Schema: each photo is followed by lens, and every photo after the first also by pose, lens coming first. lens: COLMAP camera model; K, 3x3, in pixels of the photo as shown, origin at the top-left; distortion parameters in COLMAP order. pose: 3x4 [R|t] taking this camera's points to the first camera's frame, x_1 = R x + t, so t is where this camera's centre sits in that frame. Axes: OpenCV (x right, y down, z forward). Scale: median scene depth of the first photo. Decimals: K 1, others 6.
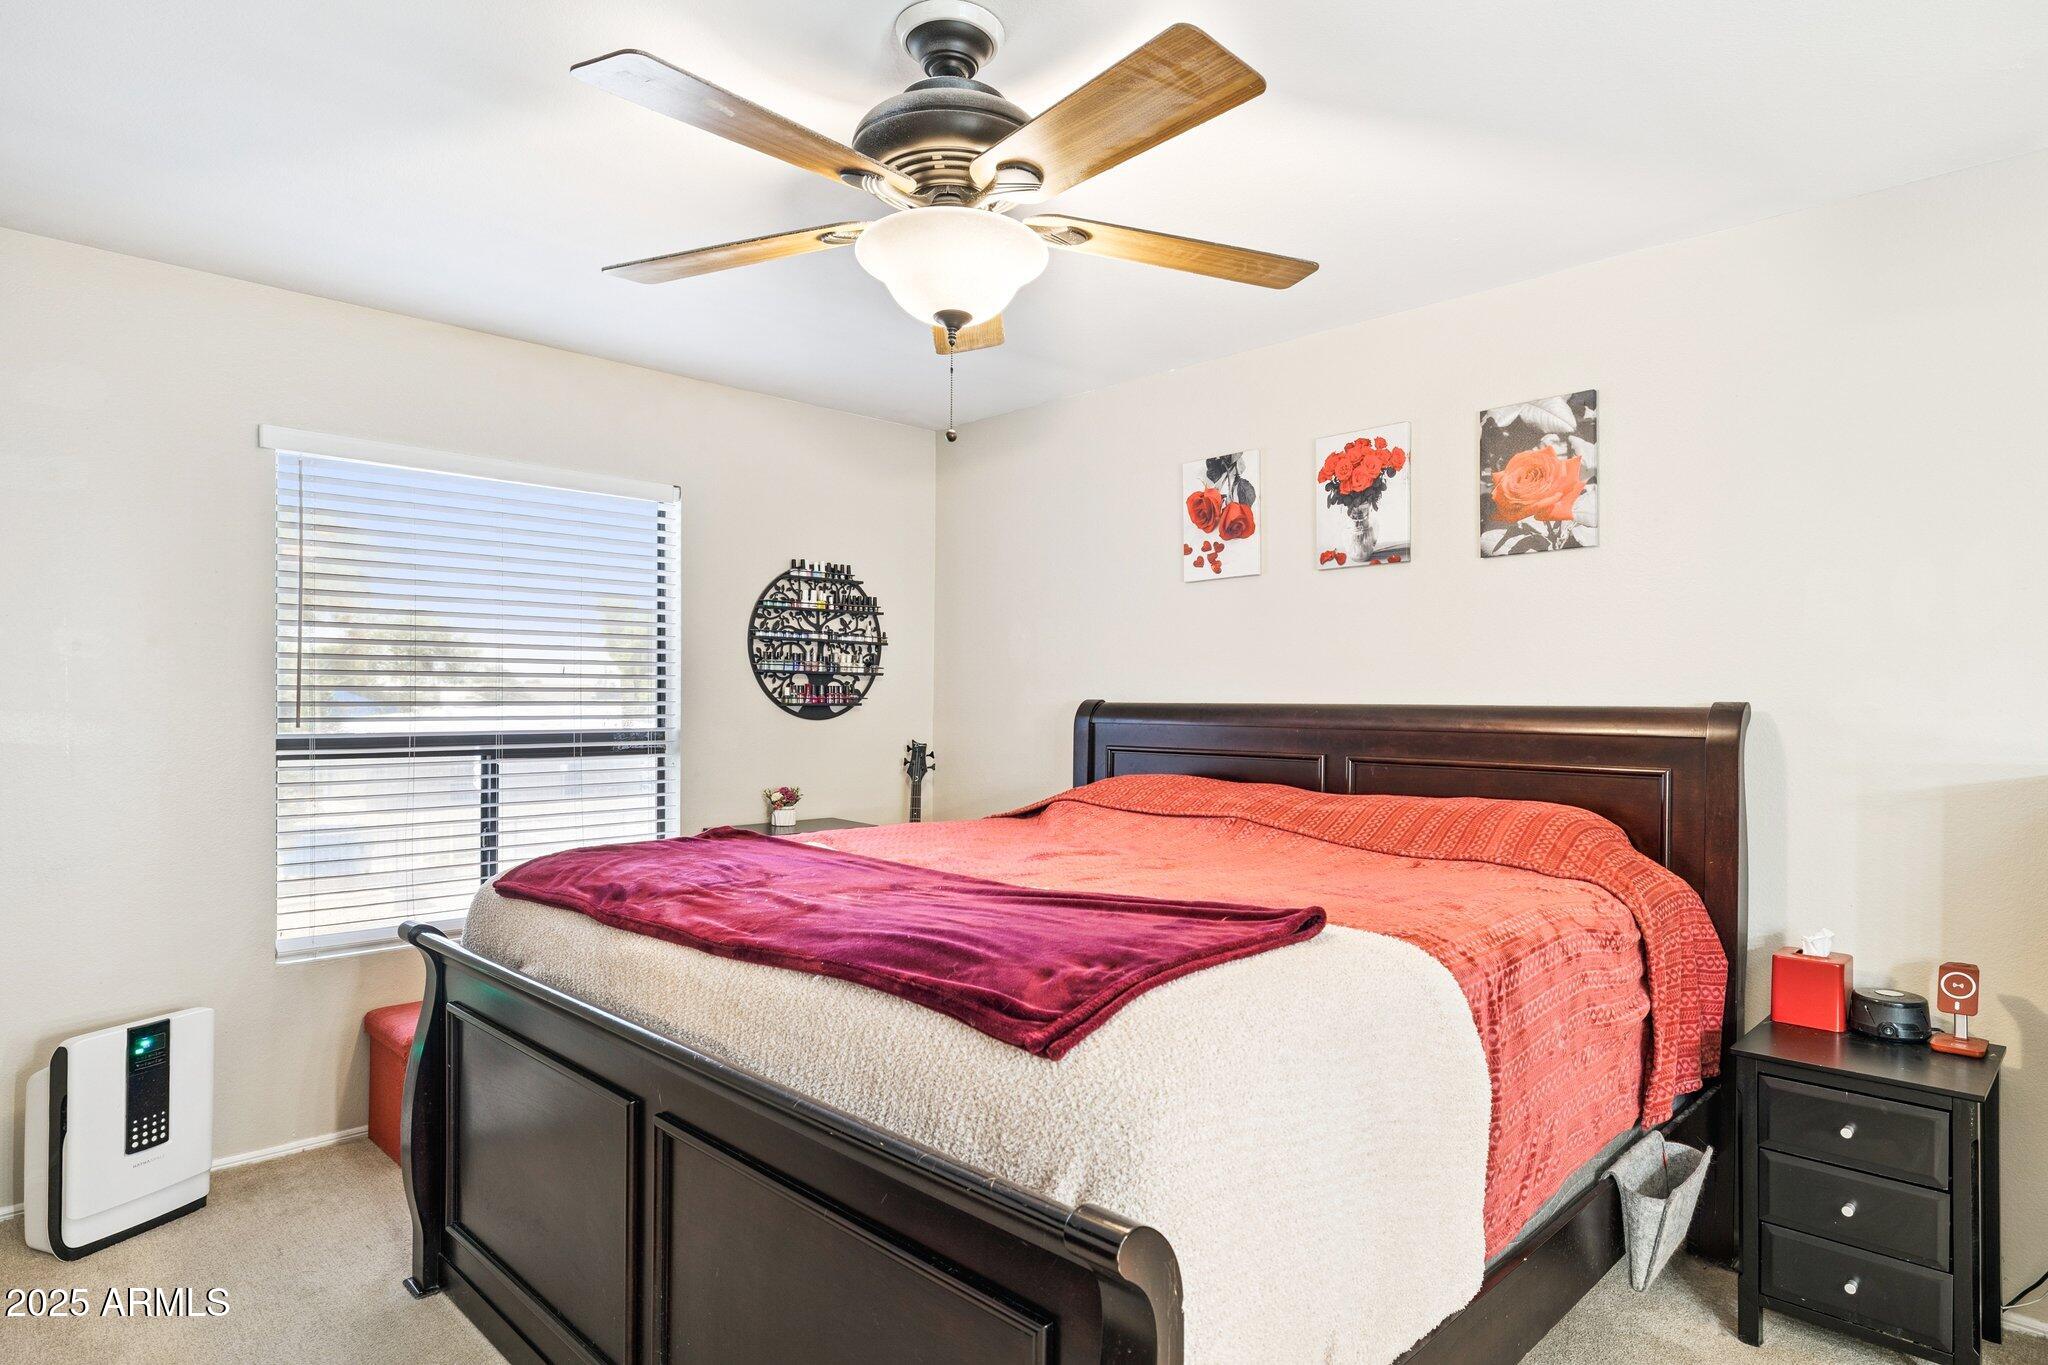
lens RADIAL K [[1131.7, 0, 1024.6], [0, 1131.7, 699.2], [0, 0, 1]] dist [-0.005345, 0.001487]
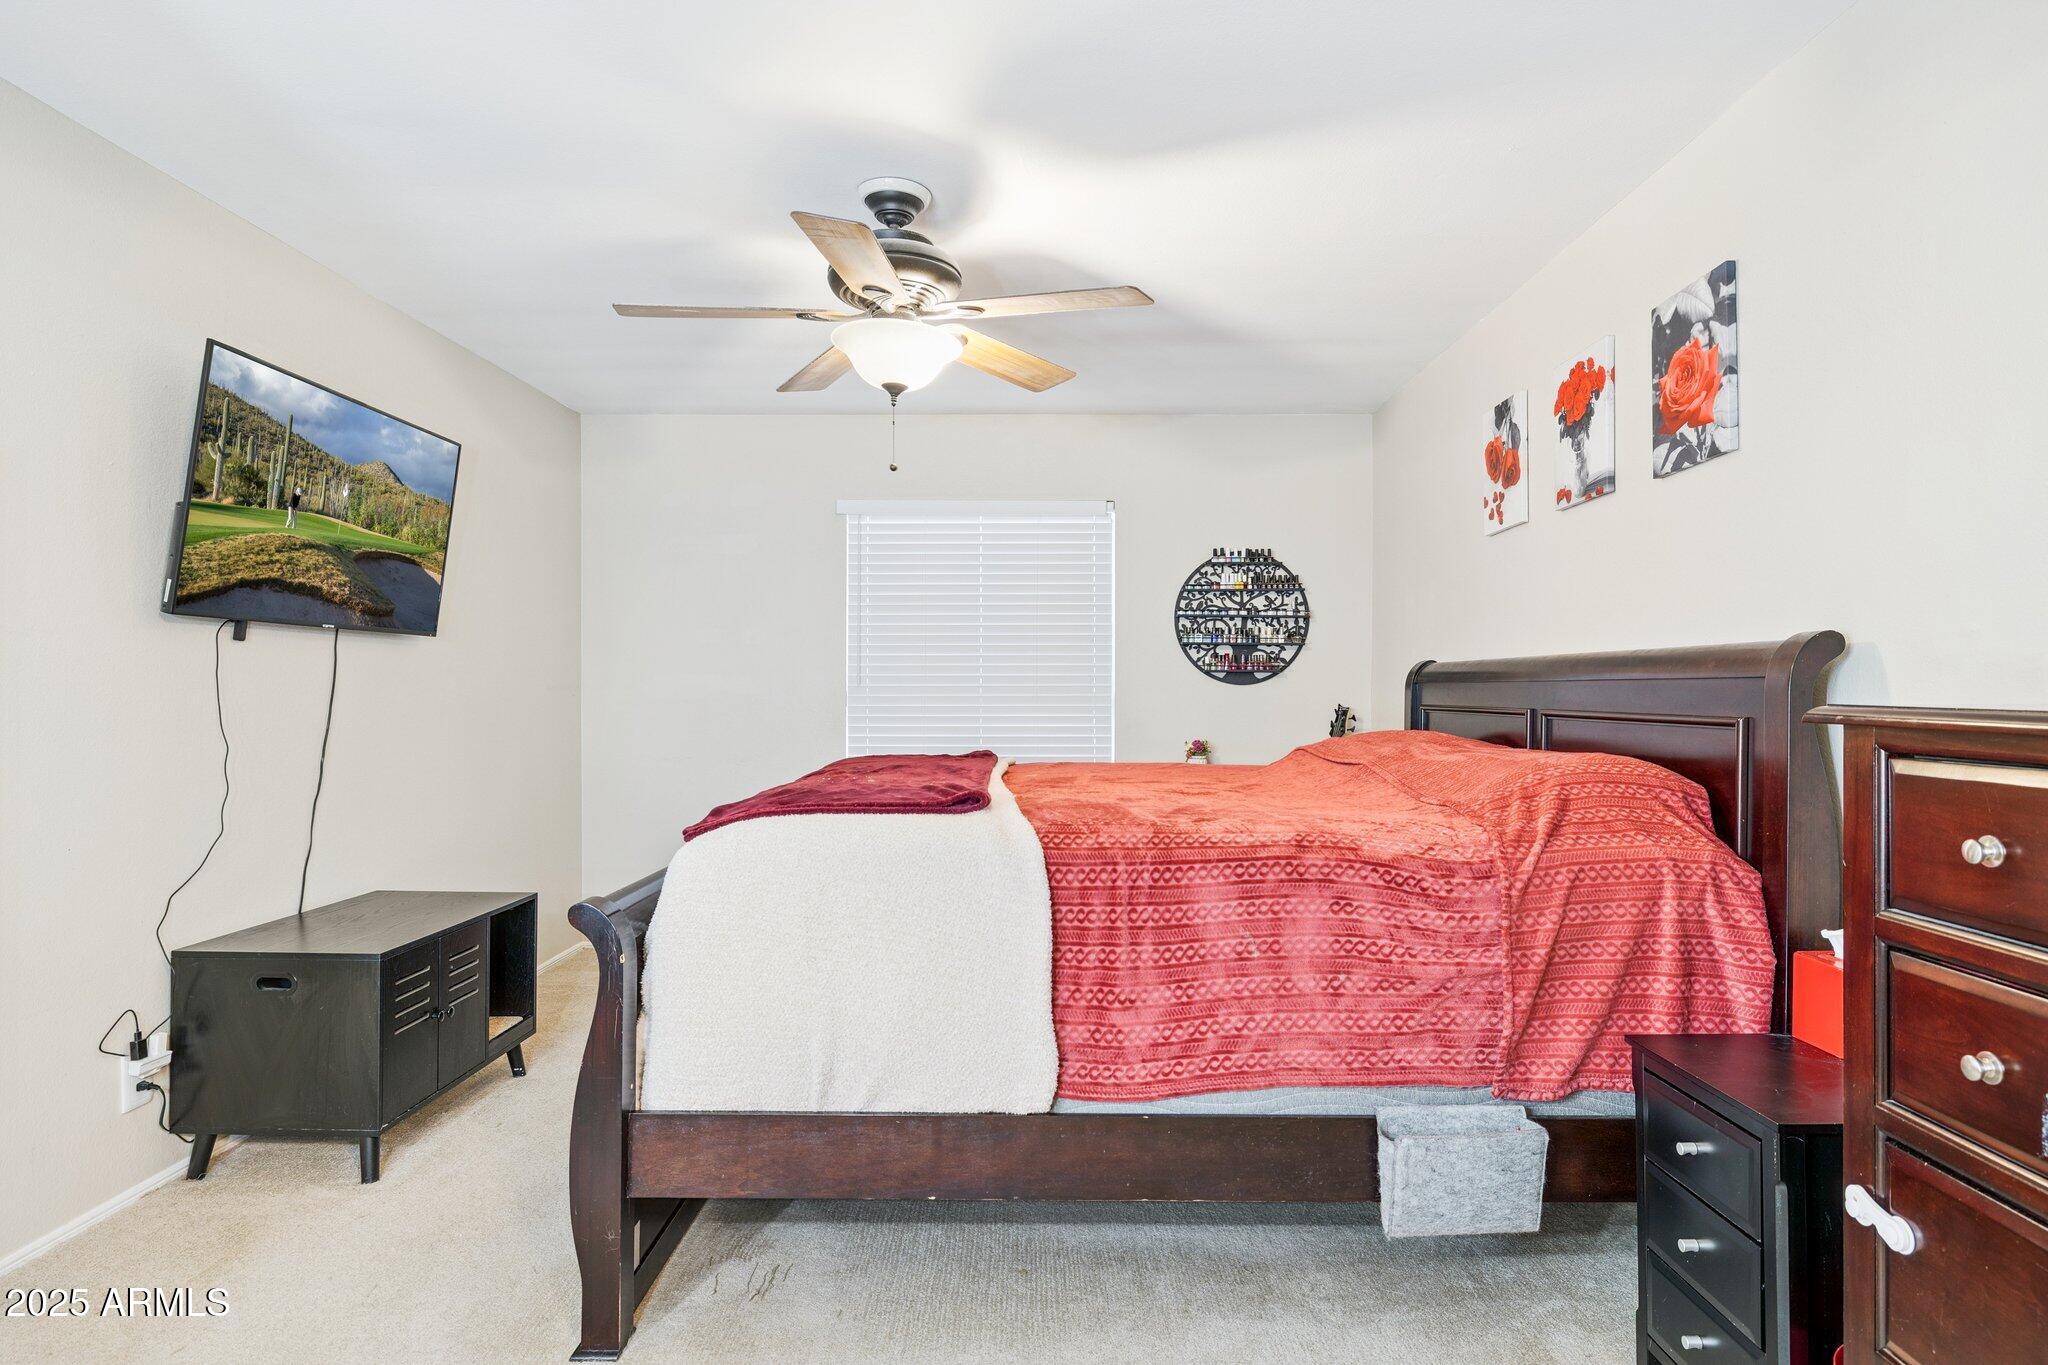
lens RADIAL K [[1109.5, 0, 1039.2], [0, 1109.5, 683.5], [0, 0, 1]] dist [-0.003568, -0.000538]
pose [[0.706504, -0.007222, -0.707672, 0.792937], [0.001527, 0.999961, -0.008681, 0.044431], [0.707707, 0.005052, 0.706488, 0.084554]]
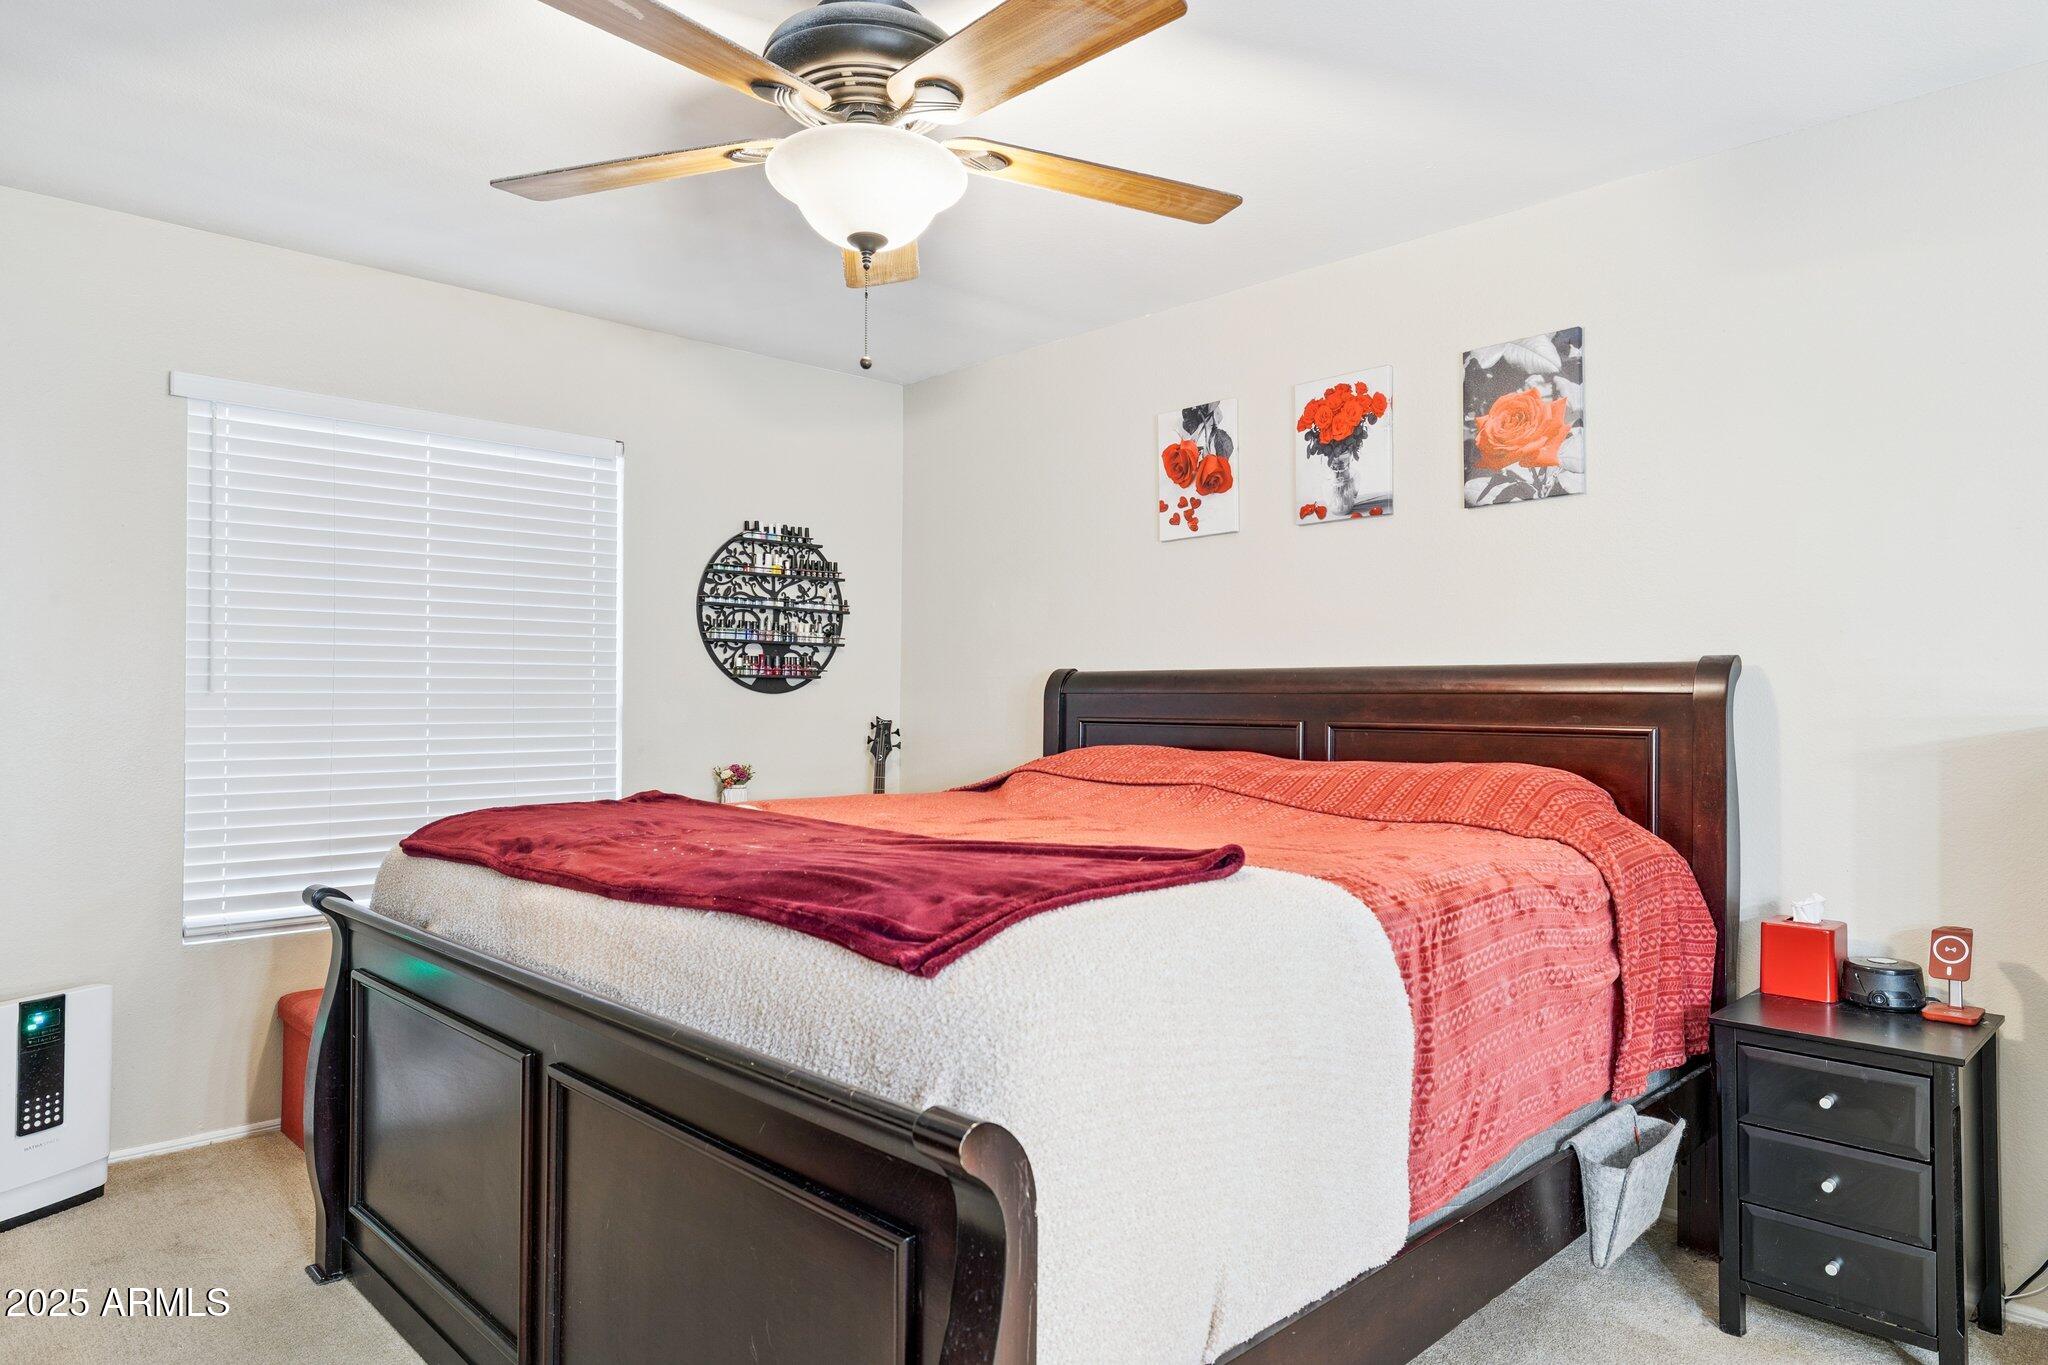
lens RADIAL K [[1245.8, 0, 1026.8], [0, 1245.8, 682.0], [0, 0, 1]] dist [-0.005209, 0.004214]
pose [[0.999953, -0.001137, -0.009592, 0.059809], [0.001008, 0.999908, -0.013494, 0.038332], [0.009607, 0.013484, 0.999863, -0.038570]]
